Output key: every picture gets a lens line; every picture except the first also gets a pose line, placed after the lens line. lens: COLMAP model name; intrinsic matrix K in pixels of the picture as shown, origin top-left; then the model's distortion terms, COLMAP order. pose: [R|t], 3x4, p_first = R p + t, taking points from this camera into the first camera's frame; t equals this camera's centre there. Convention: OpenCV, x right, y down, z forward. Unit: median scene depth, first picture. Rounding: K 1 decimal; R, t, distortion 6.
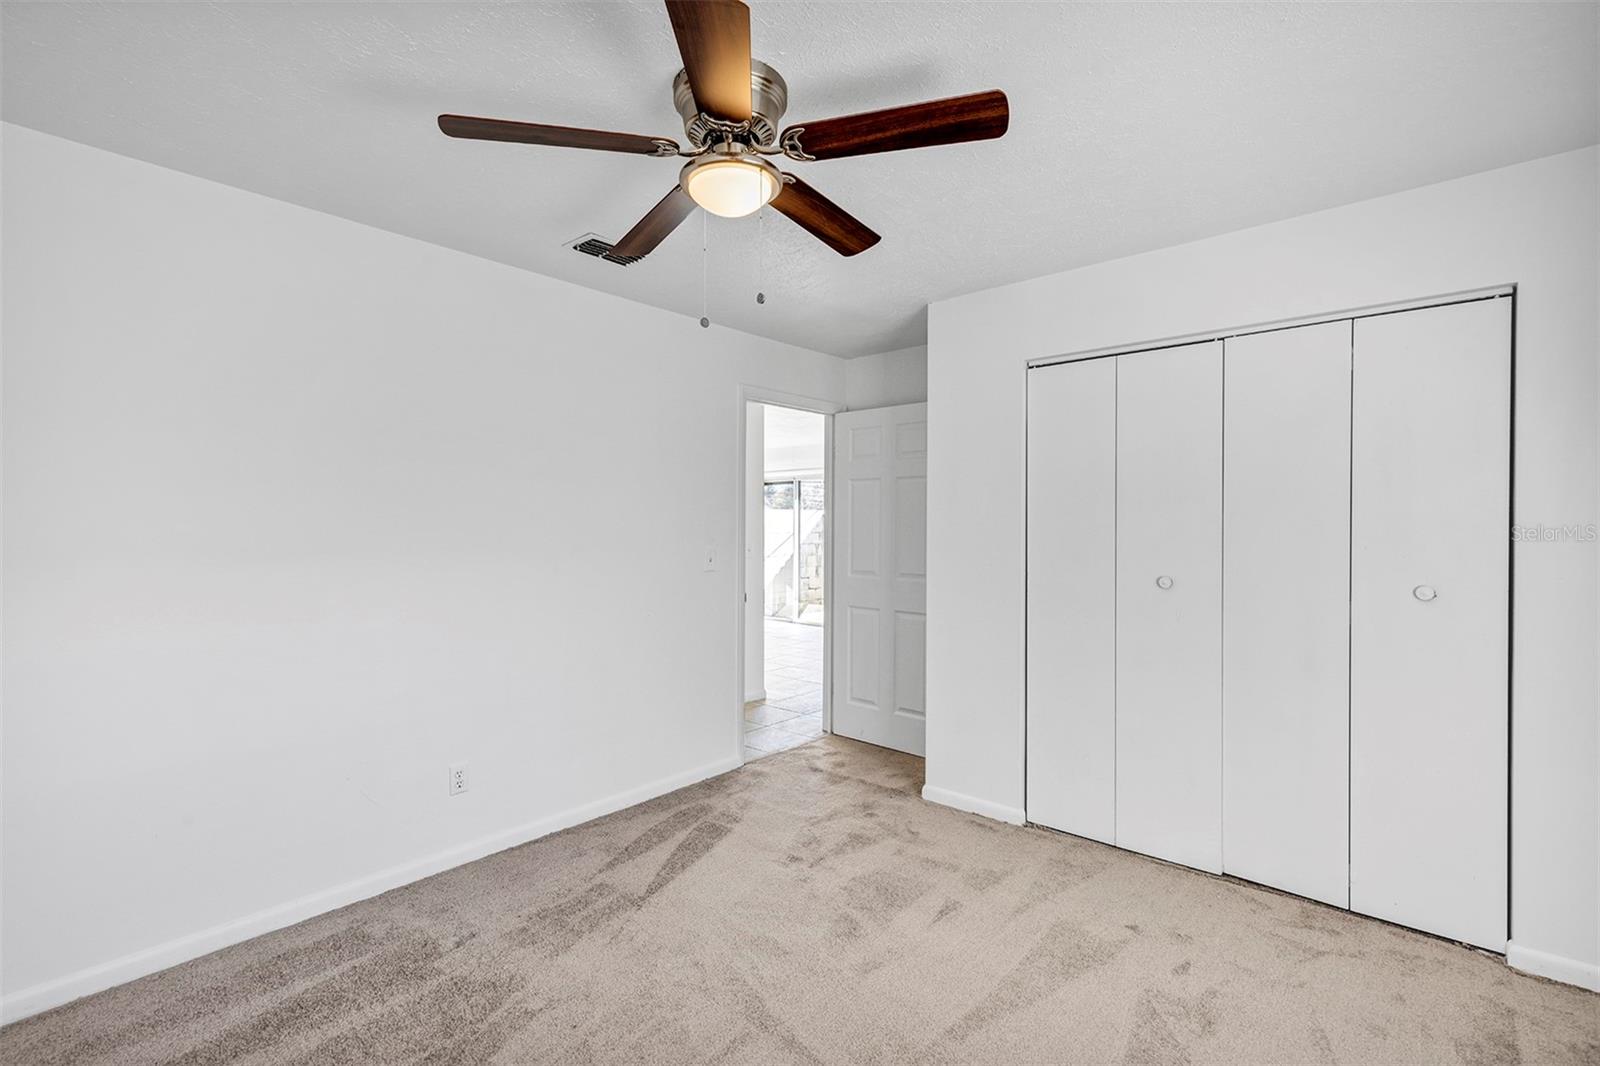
lens RADIAL K [[728.8, 0, 798.7], [0, 728.8, 531.0], [0, 0, 1]] dist [0.011915, 0.000275]
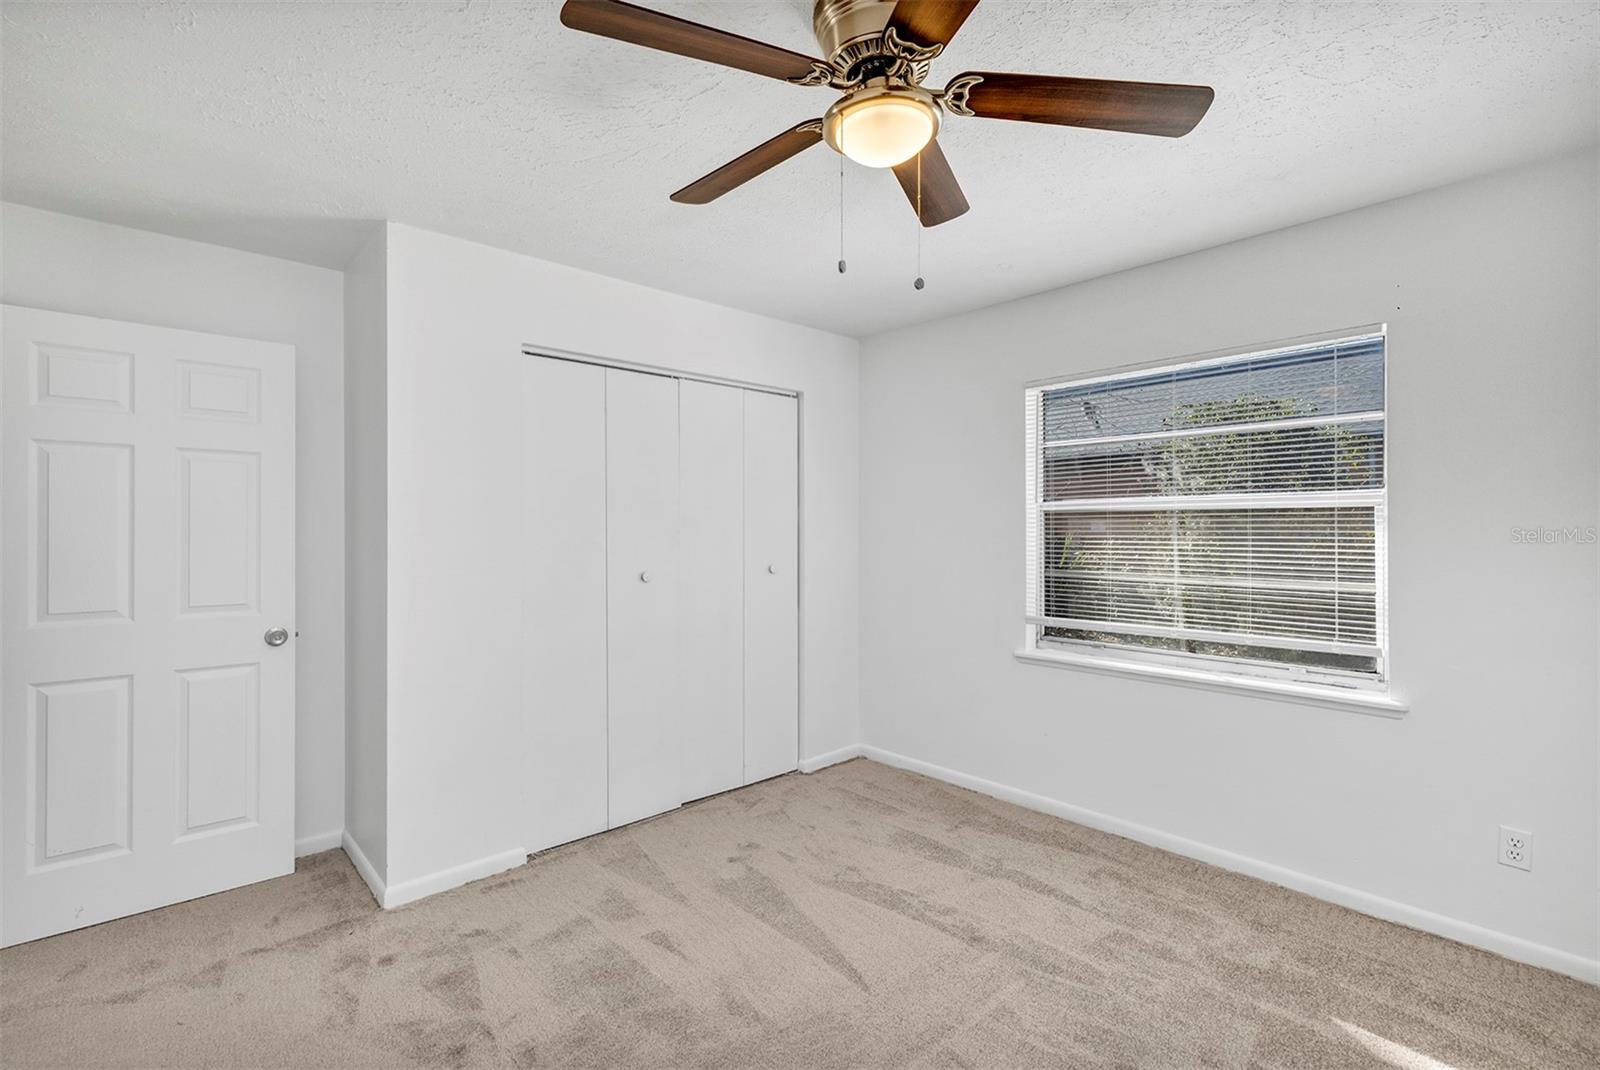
lens RADIAL K [[728.8, 0, 792.3], [0, 728.8, 541.9], [0, 0, 1]] dist [0.011915, 0.000275]
pose [[0.109214, -0.020749, 0.993802, -0.607566], [0.009217, 0.999760, 0.019860, -0.006048], [-0.993976, 0.006991, 0.109379, 0.642421]]
